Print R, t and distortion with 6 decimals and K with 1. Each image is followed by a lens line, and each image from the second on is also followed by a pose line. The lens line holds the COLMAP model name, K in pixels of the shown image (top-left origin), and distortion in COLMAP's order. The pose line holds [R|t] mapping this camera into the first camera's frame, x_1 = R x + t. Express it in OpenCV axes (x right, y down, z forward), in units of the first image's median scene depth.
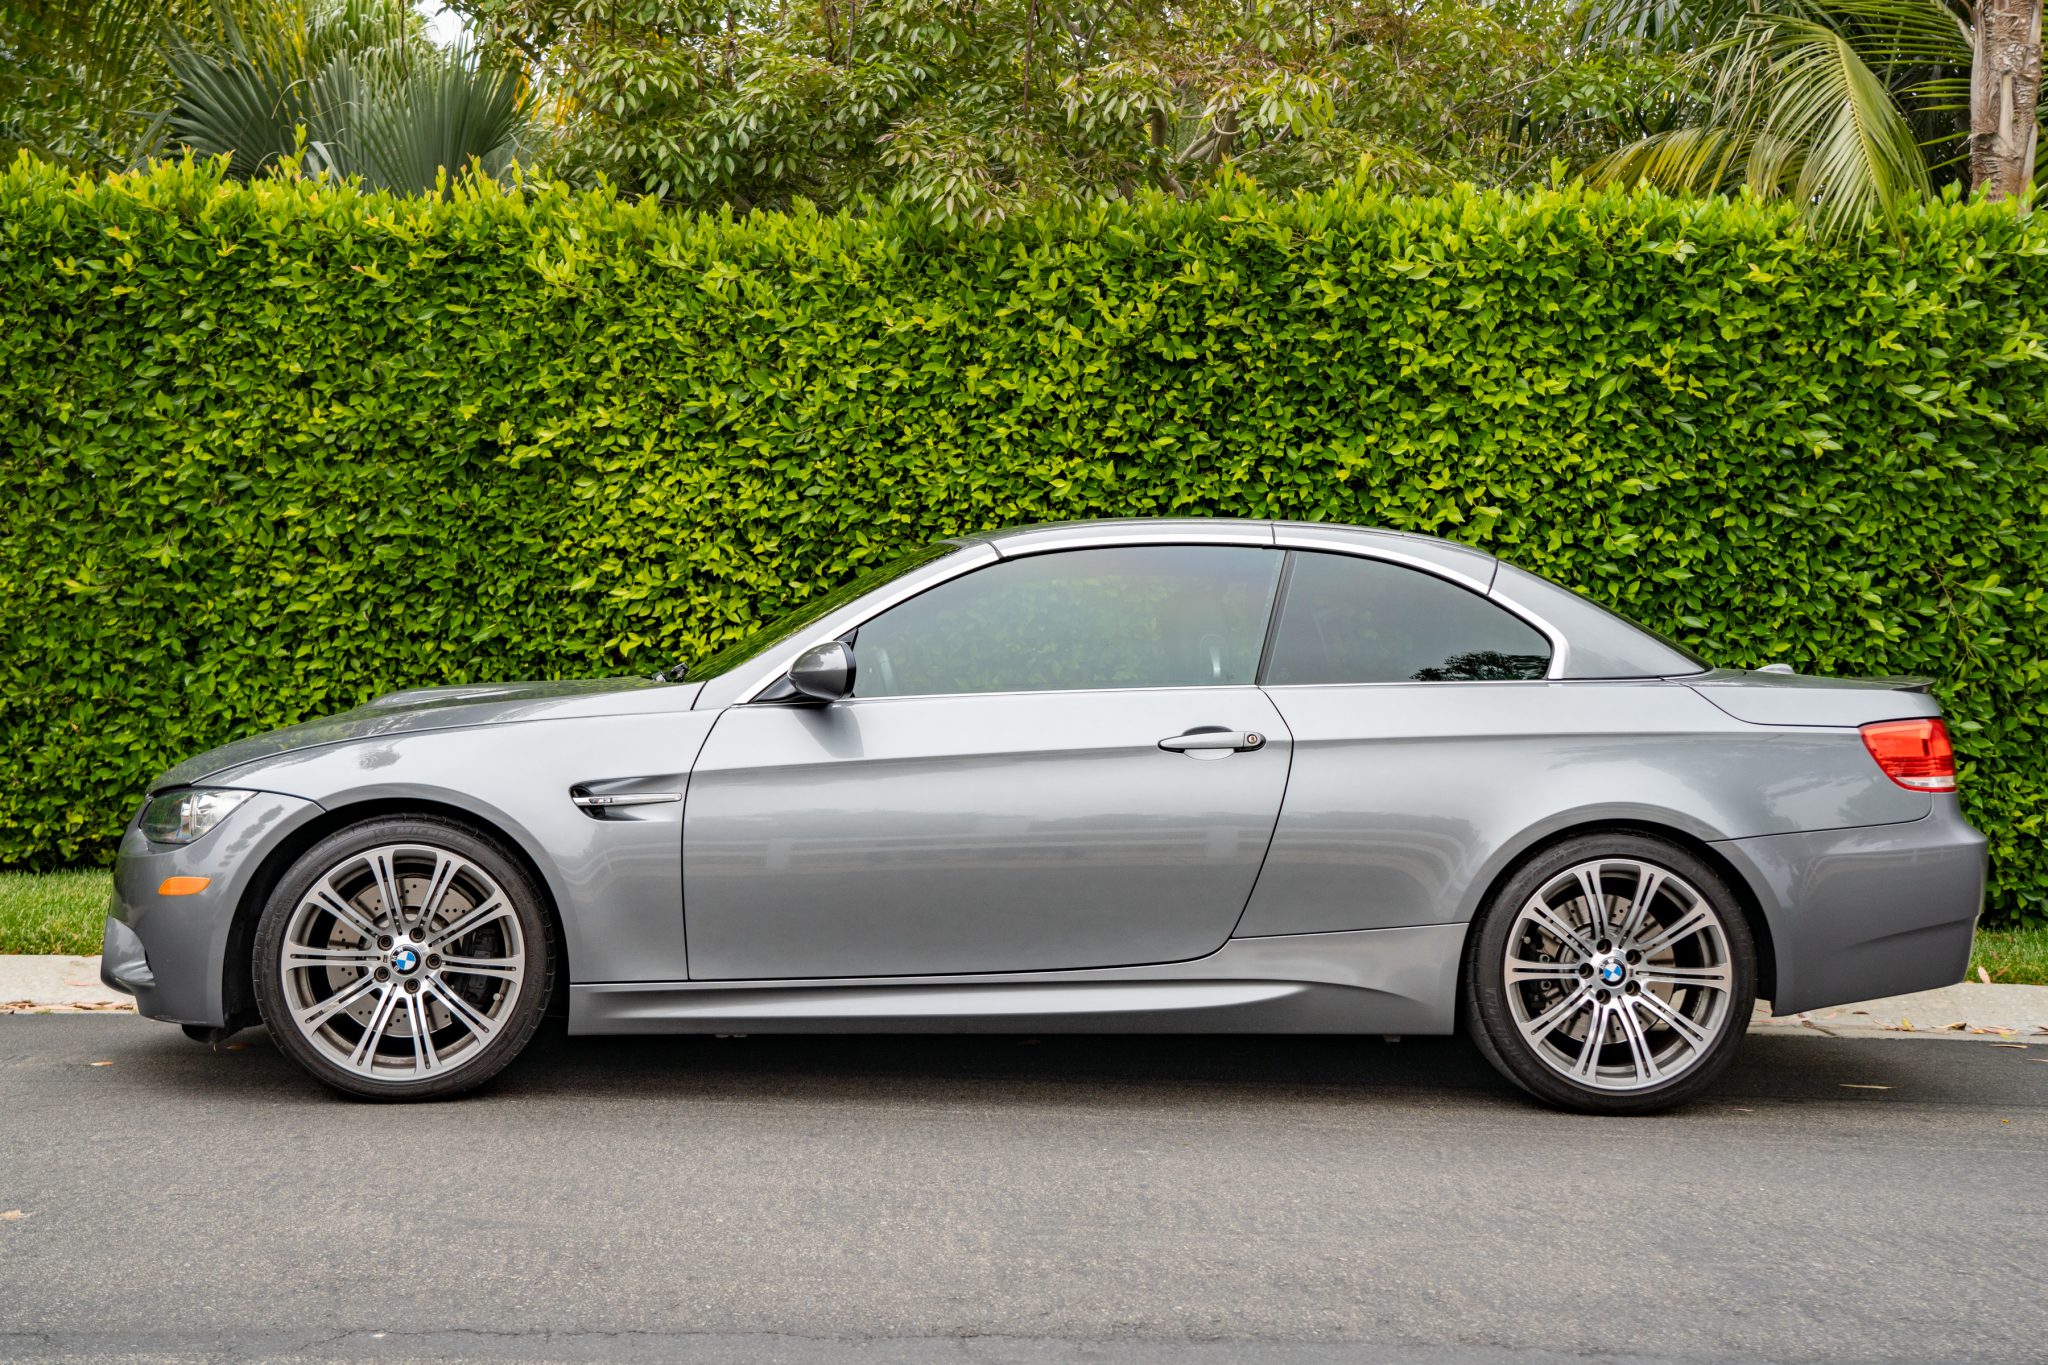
lens RADIAL K [[2704.7, 0, 1053.2], [0, 2704.7, 600.3], [0, 0, 1]] dist [0.099712, 0.142914]
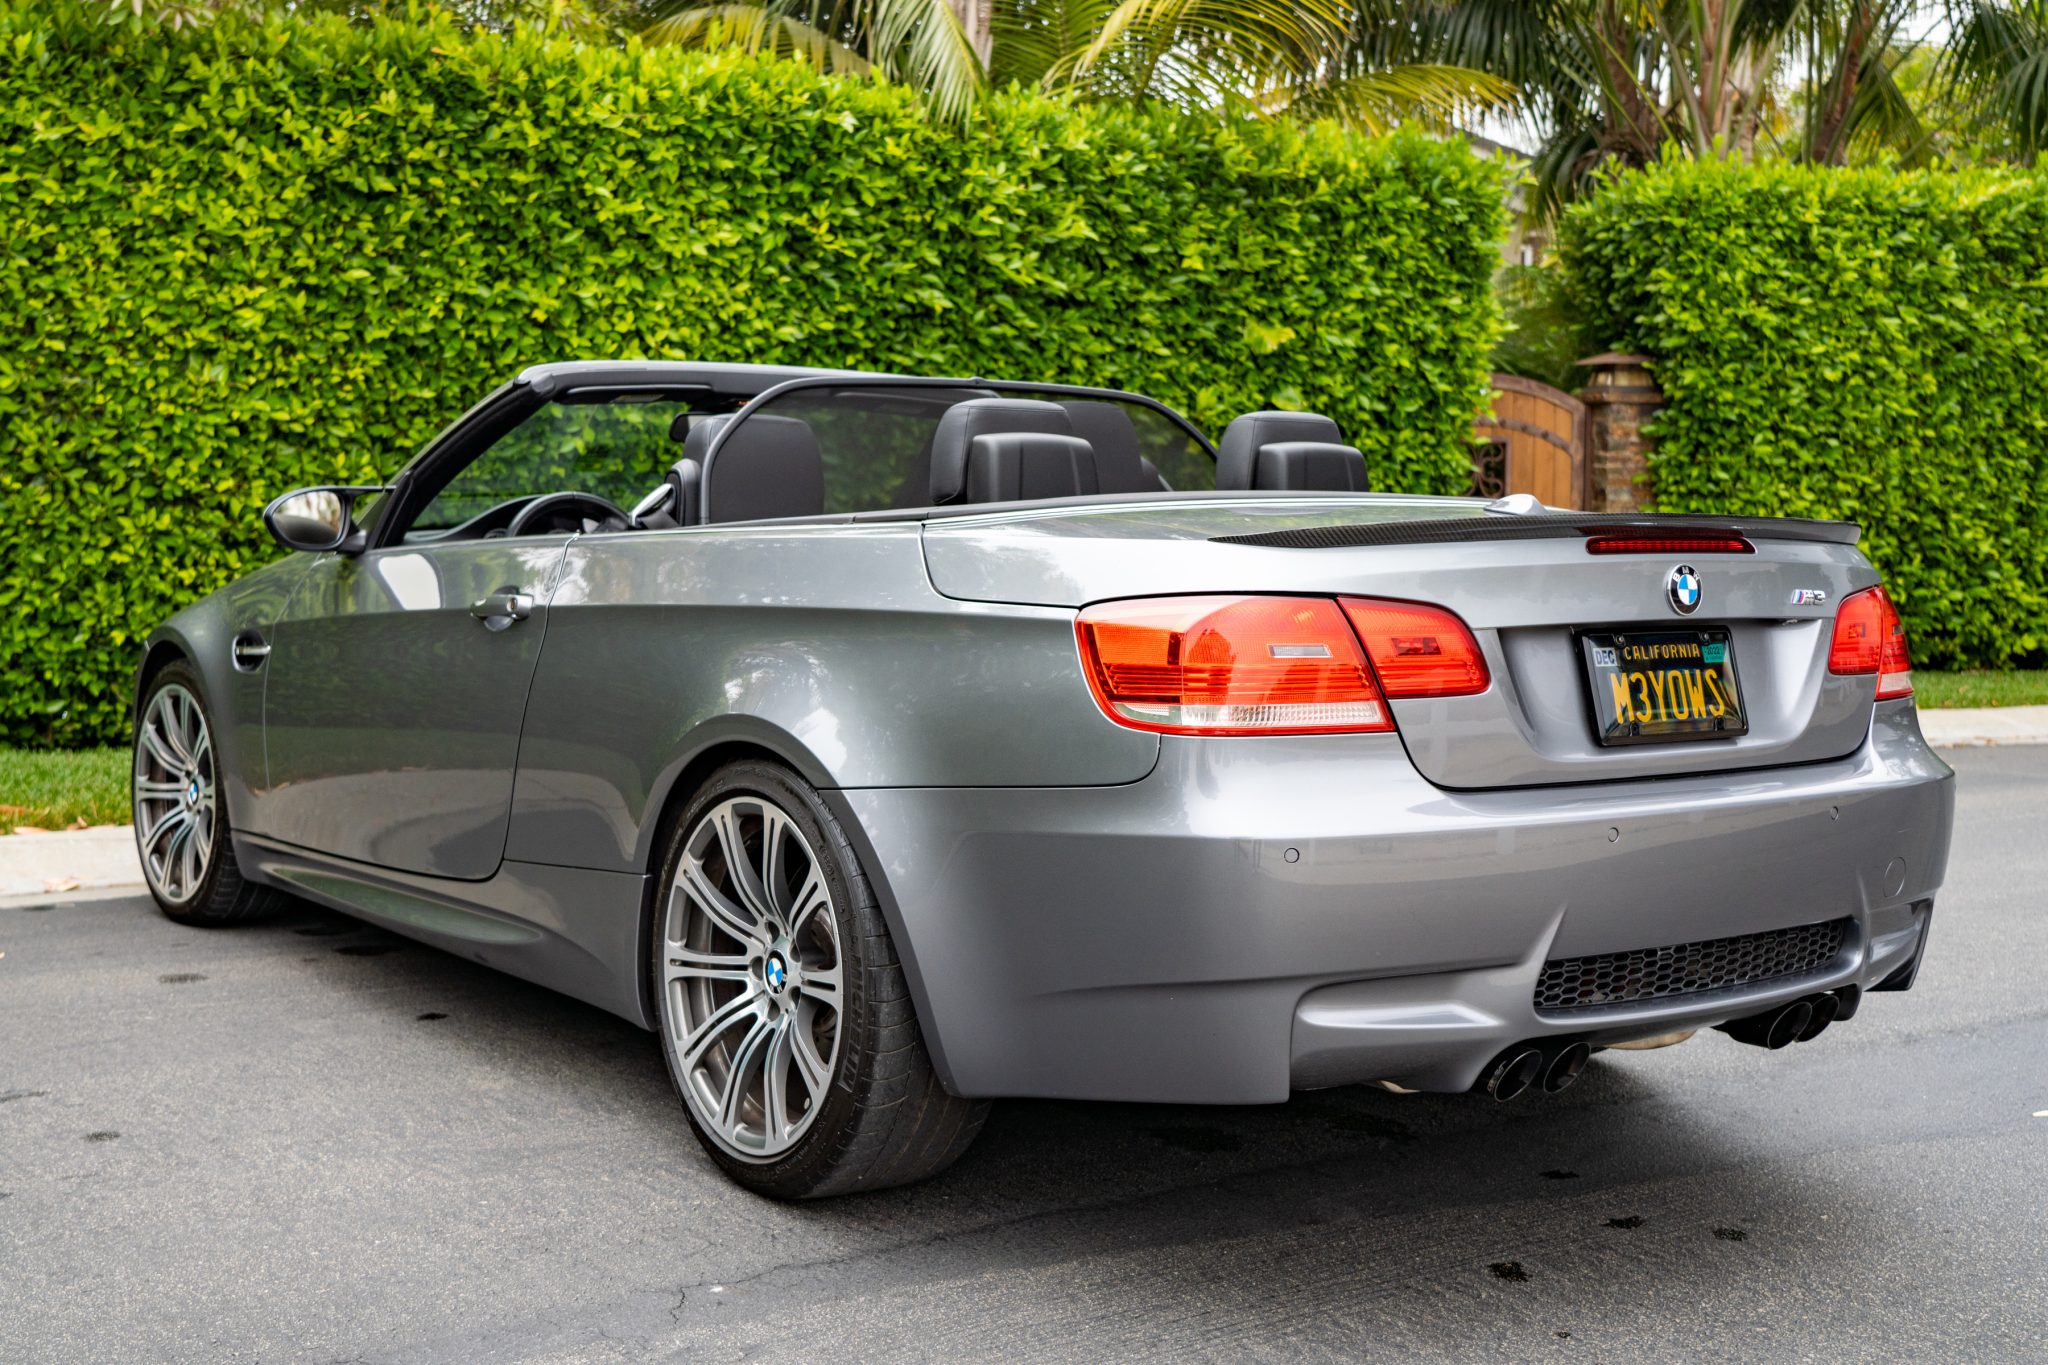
lens RADIAL K [[2402.4, 0, 991.6], [0, 2402.4, 611.8], [0, 0, 1]] dist [0.017569, 0.165849]
pose [[0.832095, -0.037573, 0.553360, -0.252438], [-0.004267, 0.997240, 0.074128, -0.002297], [-0.554617, -0.064042, 0.829637, 0.137896]]
